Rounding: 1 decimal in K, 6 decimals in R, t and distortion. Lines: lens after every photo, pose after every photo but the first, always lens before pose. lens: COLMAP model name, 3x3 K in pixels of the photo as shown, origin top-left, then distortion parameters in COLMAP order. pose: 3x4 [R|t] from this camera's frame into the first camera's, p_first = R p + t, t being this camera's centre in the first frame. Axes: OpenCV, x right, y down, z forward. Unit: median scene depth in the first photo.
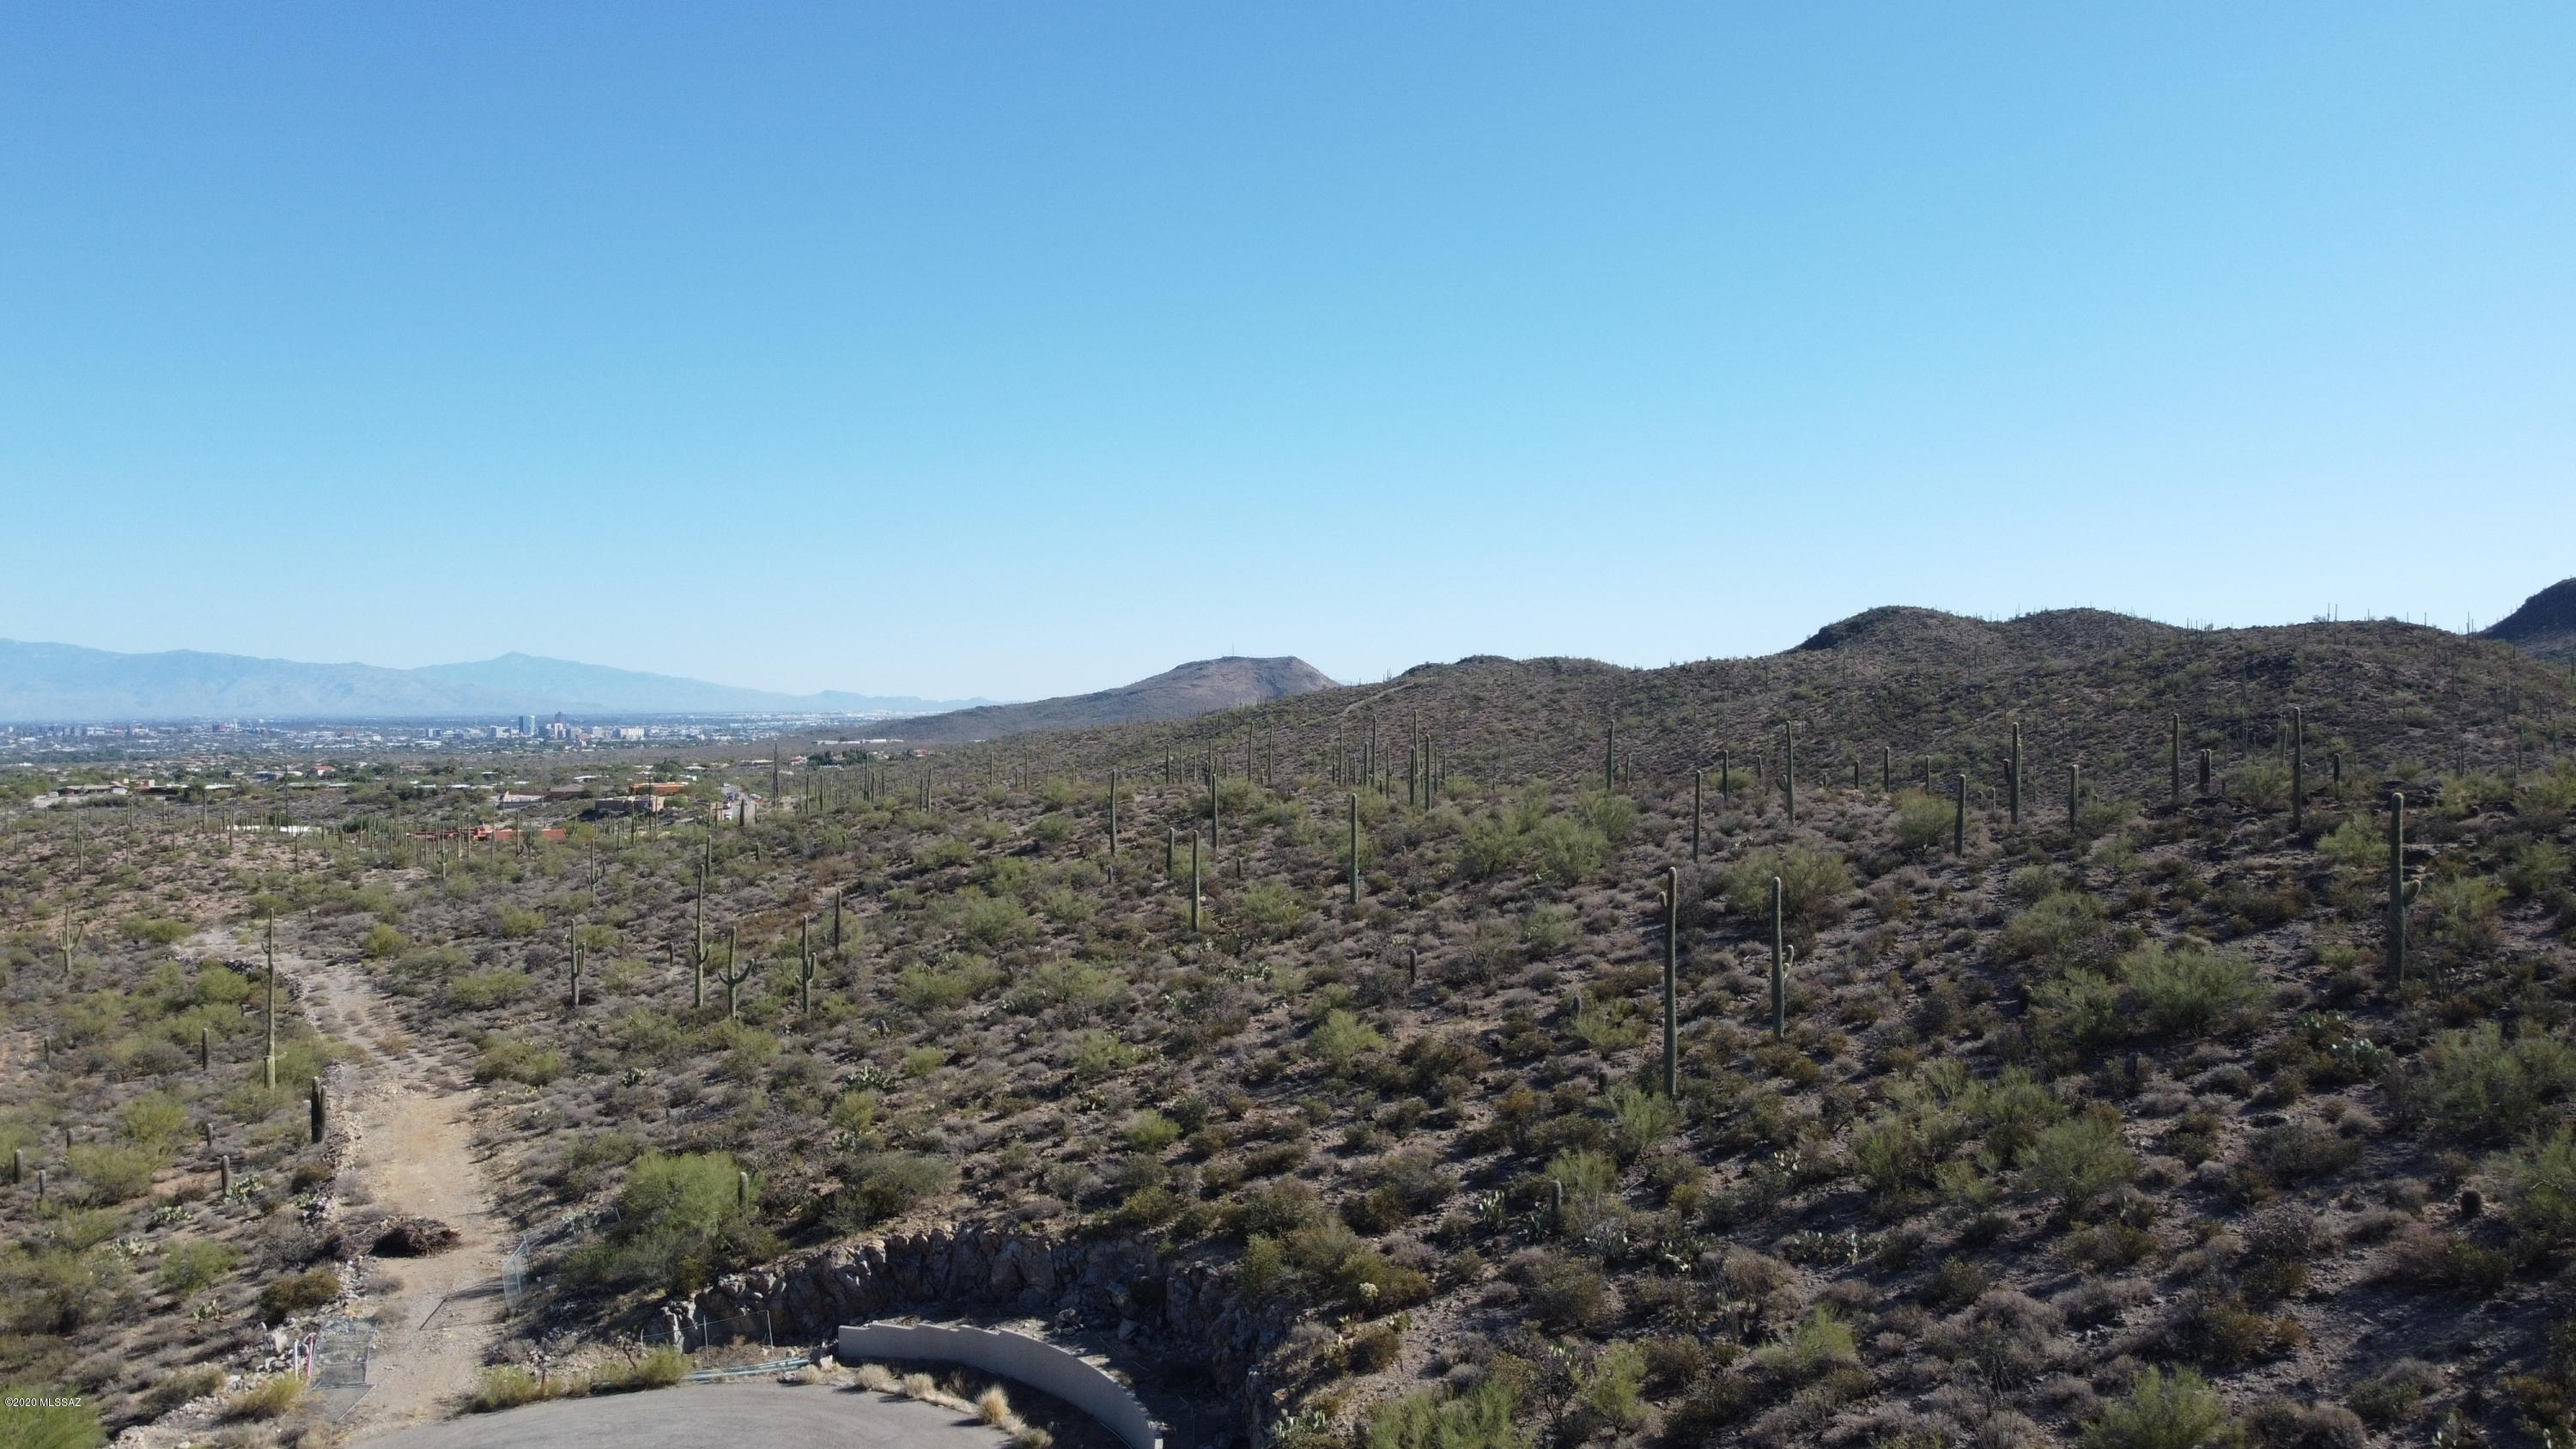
lens RADIAL K [[1935.4, 0, 1275.1], [0, 1935.4, 739.7], [0, 0, 1]] dist [-0.005410, -0.003591]
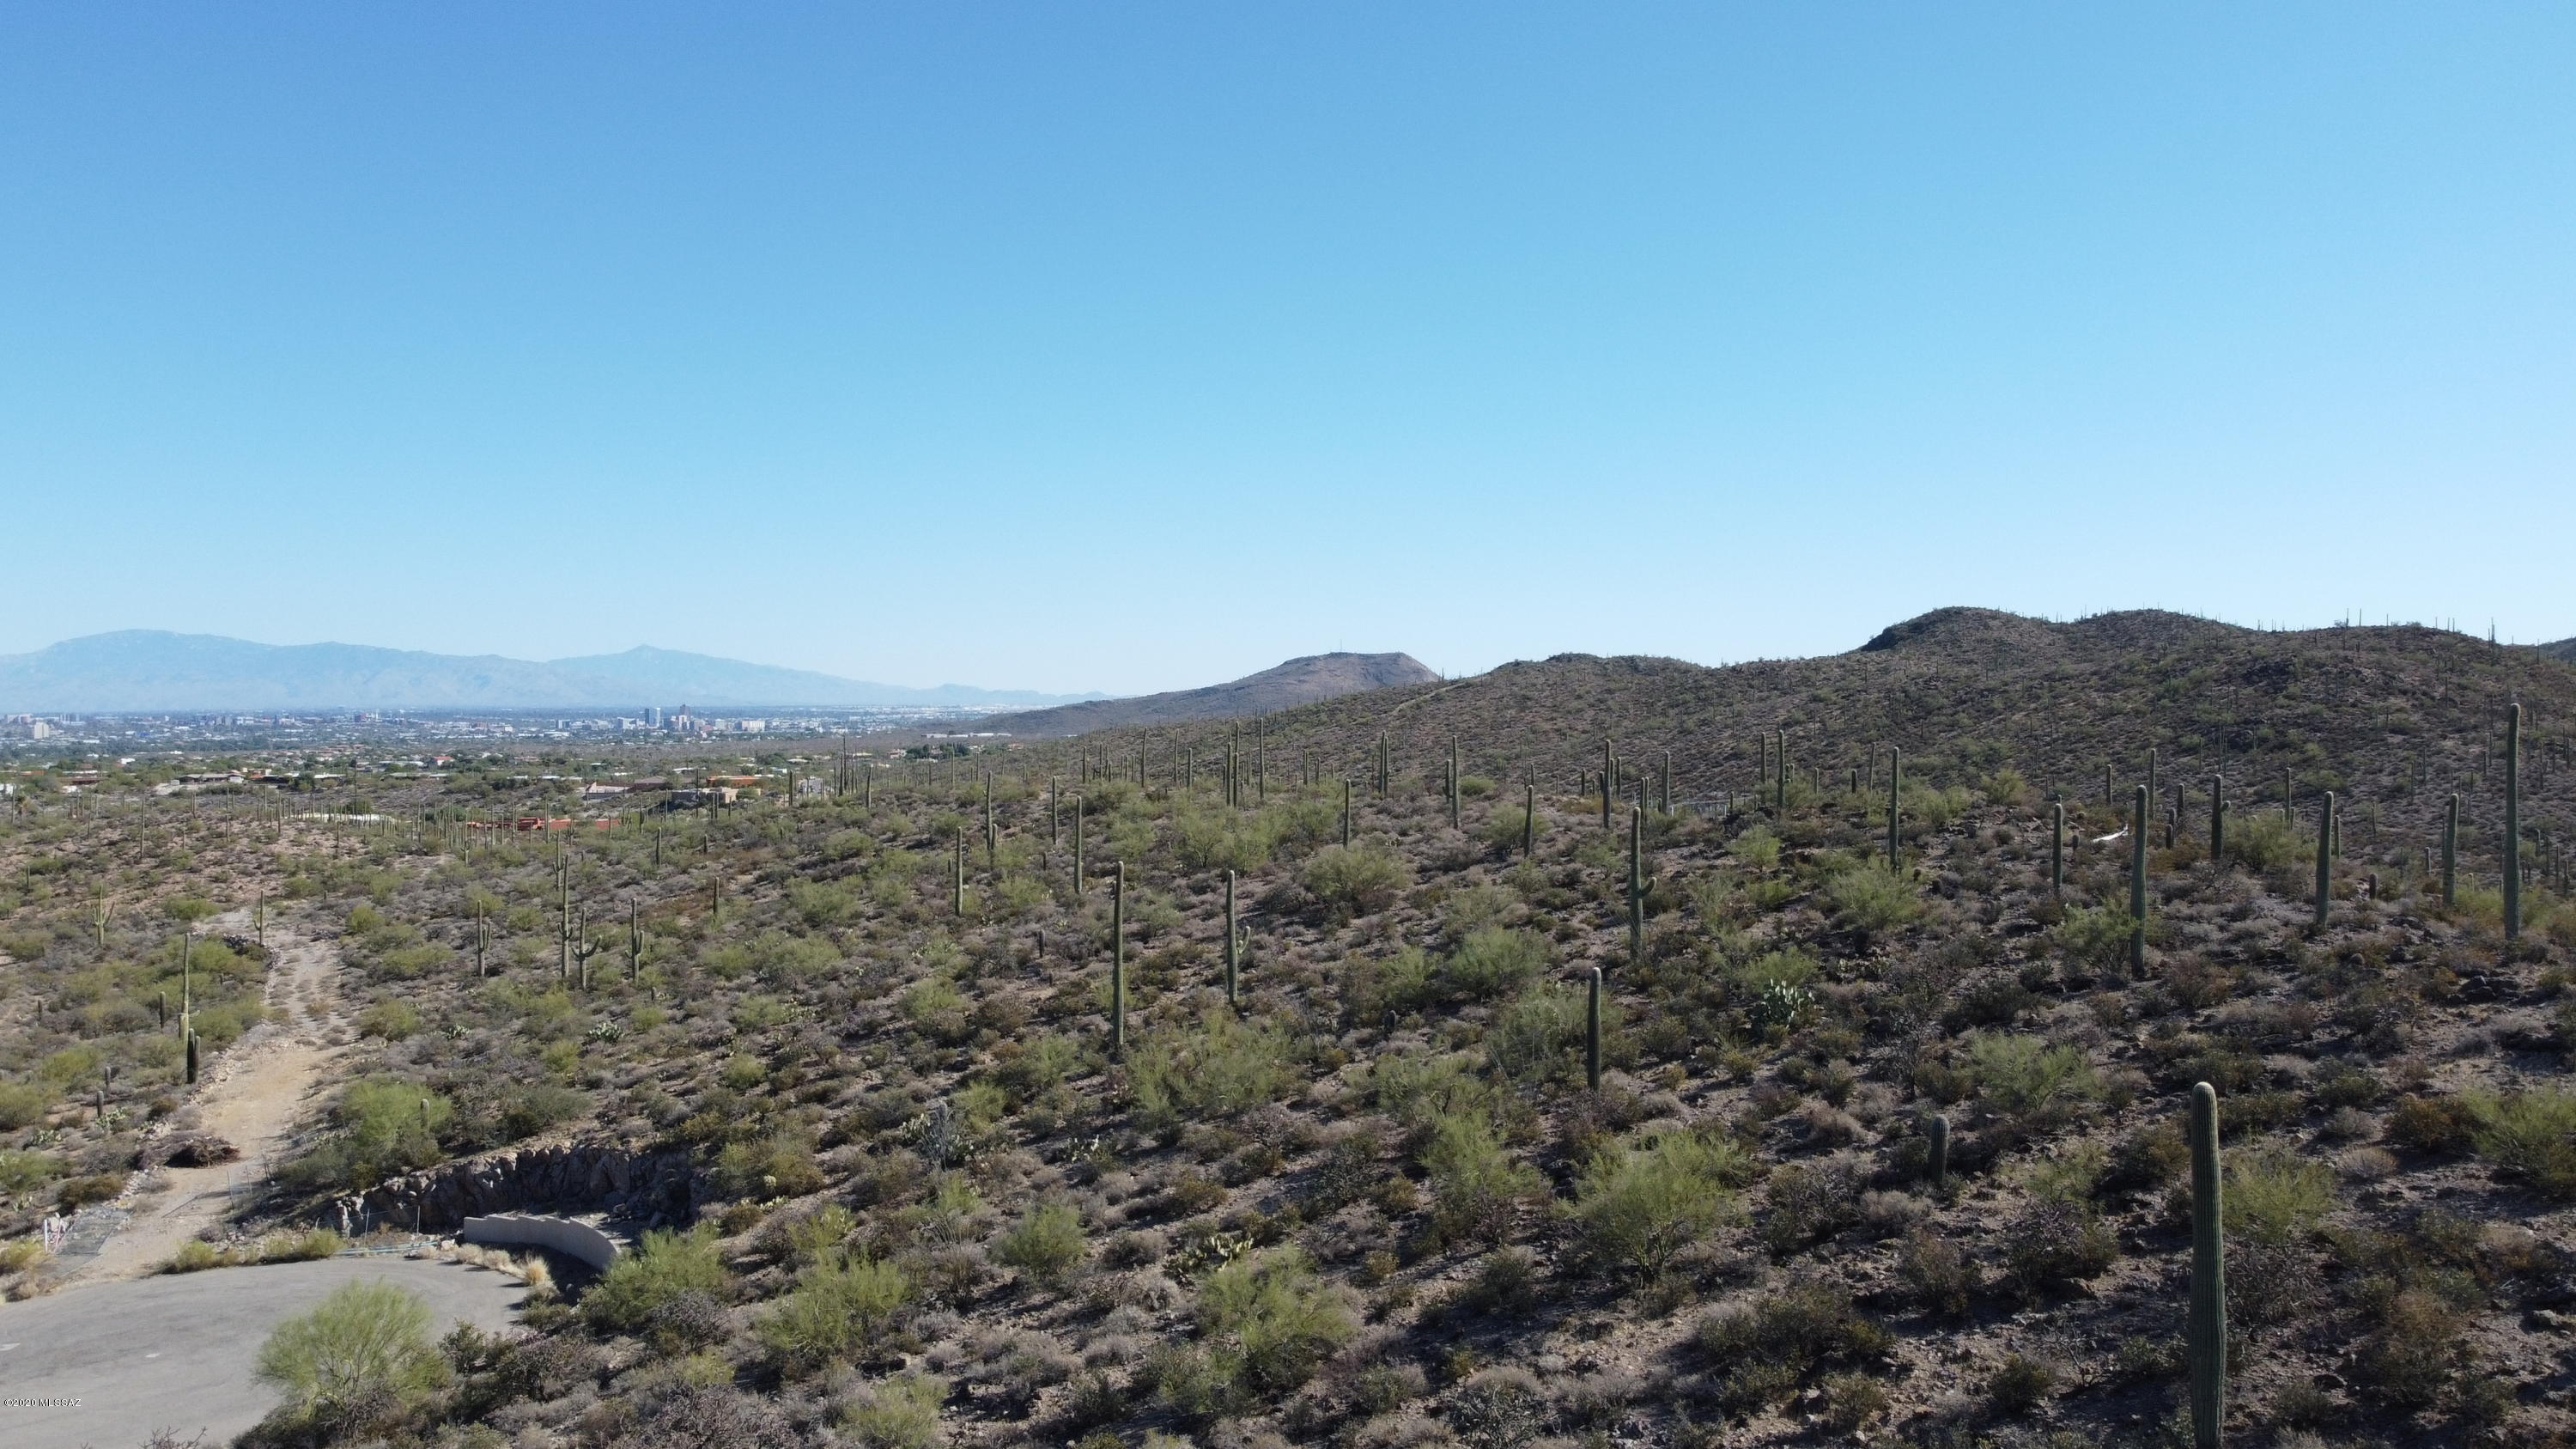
lens RADIAL K [[1935.3, 0, 1272.9], [0, 1935.3, 730.1], [0, 0, 1]] dist [-0.006177, 0.001042]
pose [[0.998130, 0.005549, -0.060872, 0.212482], [-0.005694, 0.999981, -0.002206, -0.009207], [0.060859, 0.002548, 0.998143, -0.130856]]
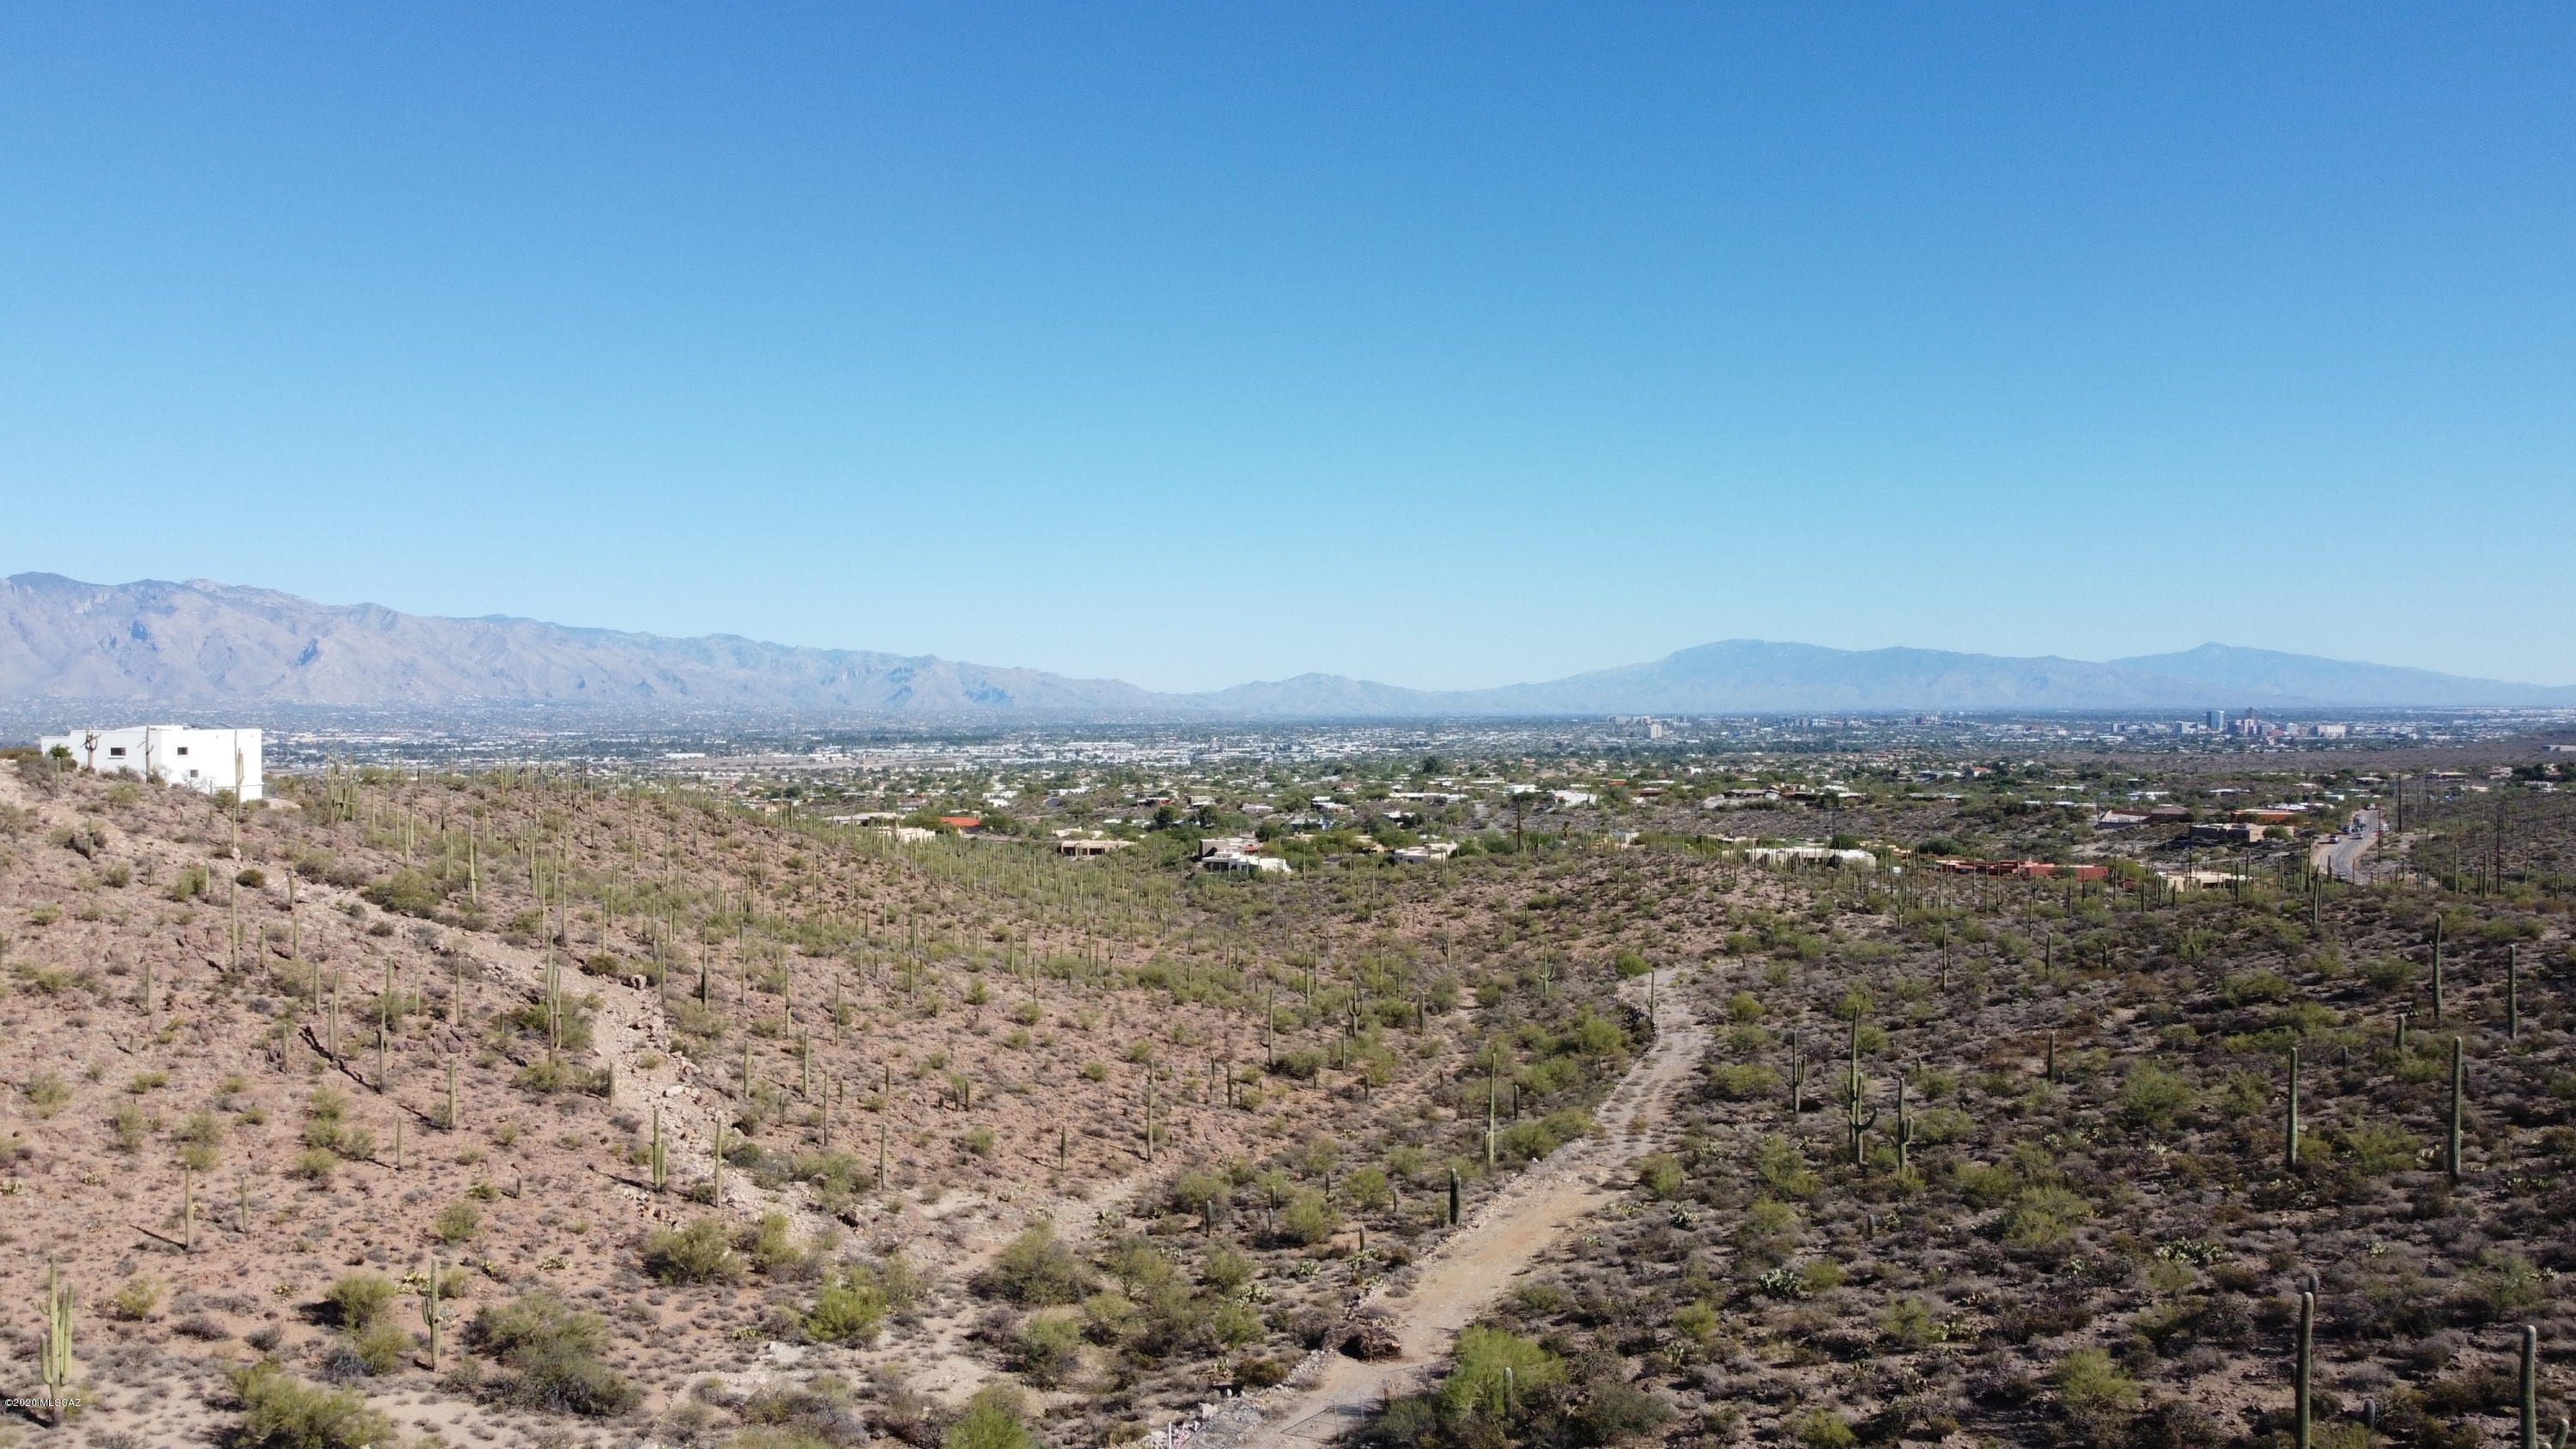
lens RADIAL K [[1936.2, 0, 1284.2], [0, 1936.2, 722.1], [0, 0, 1]] dist [-0.000592, -0.007470]
pose [[0.680925, 0.008972, -0.732299, 0.280739], [-0.012636, 0.999920, 0.000502, -0.092830], [0.732245, 0.008911, 0.680983, 0.082752]]
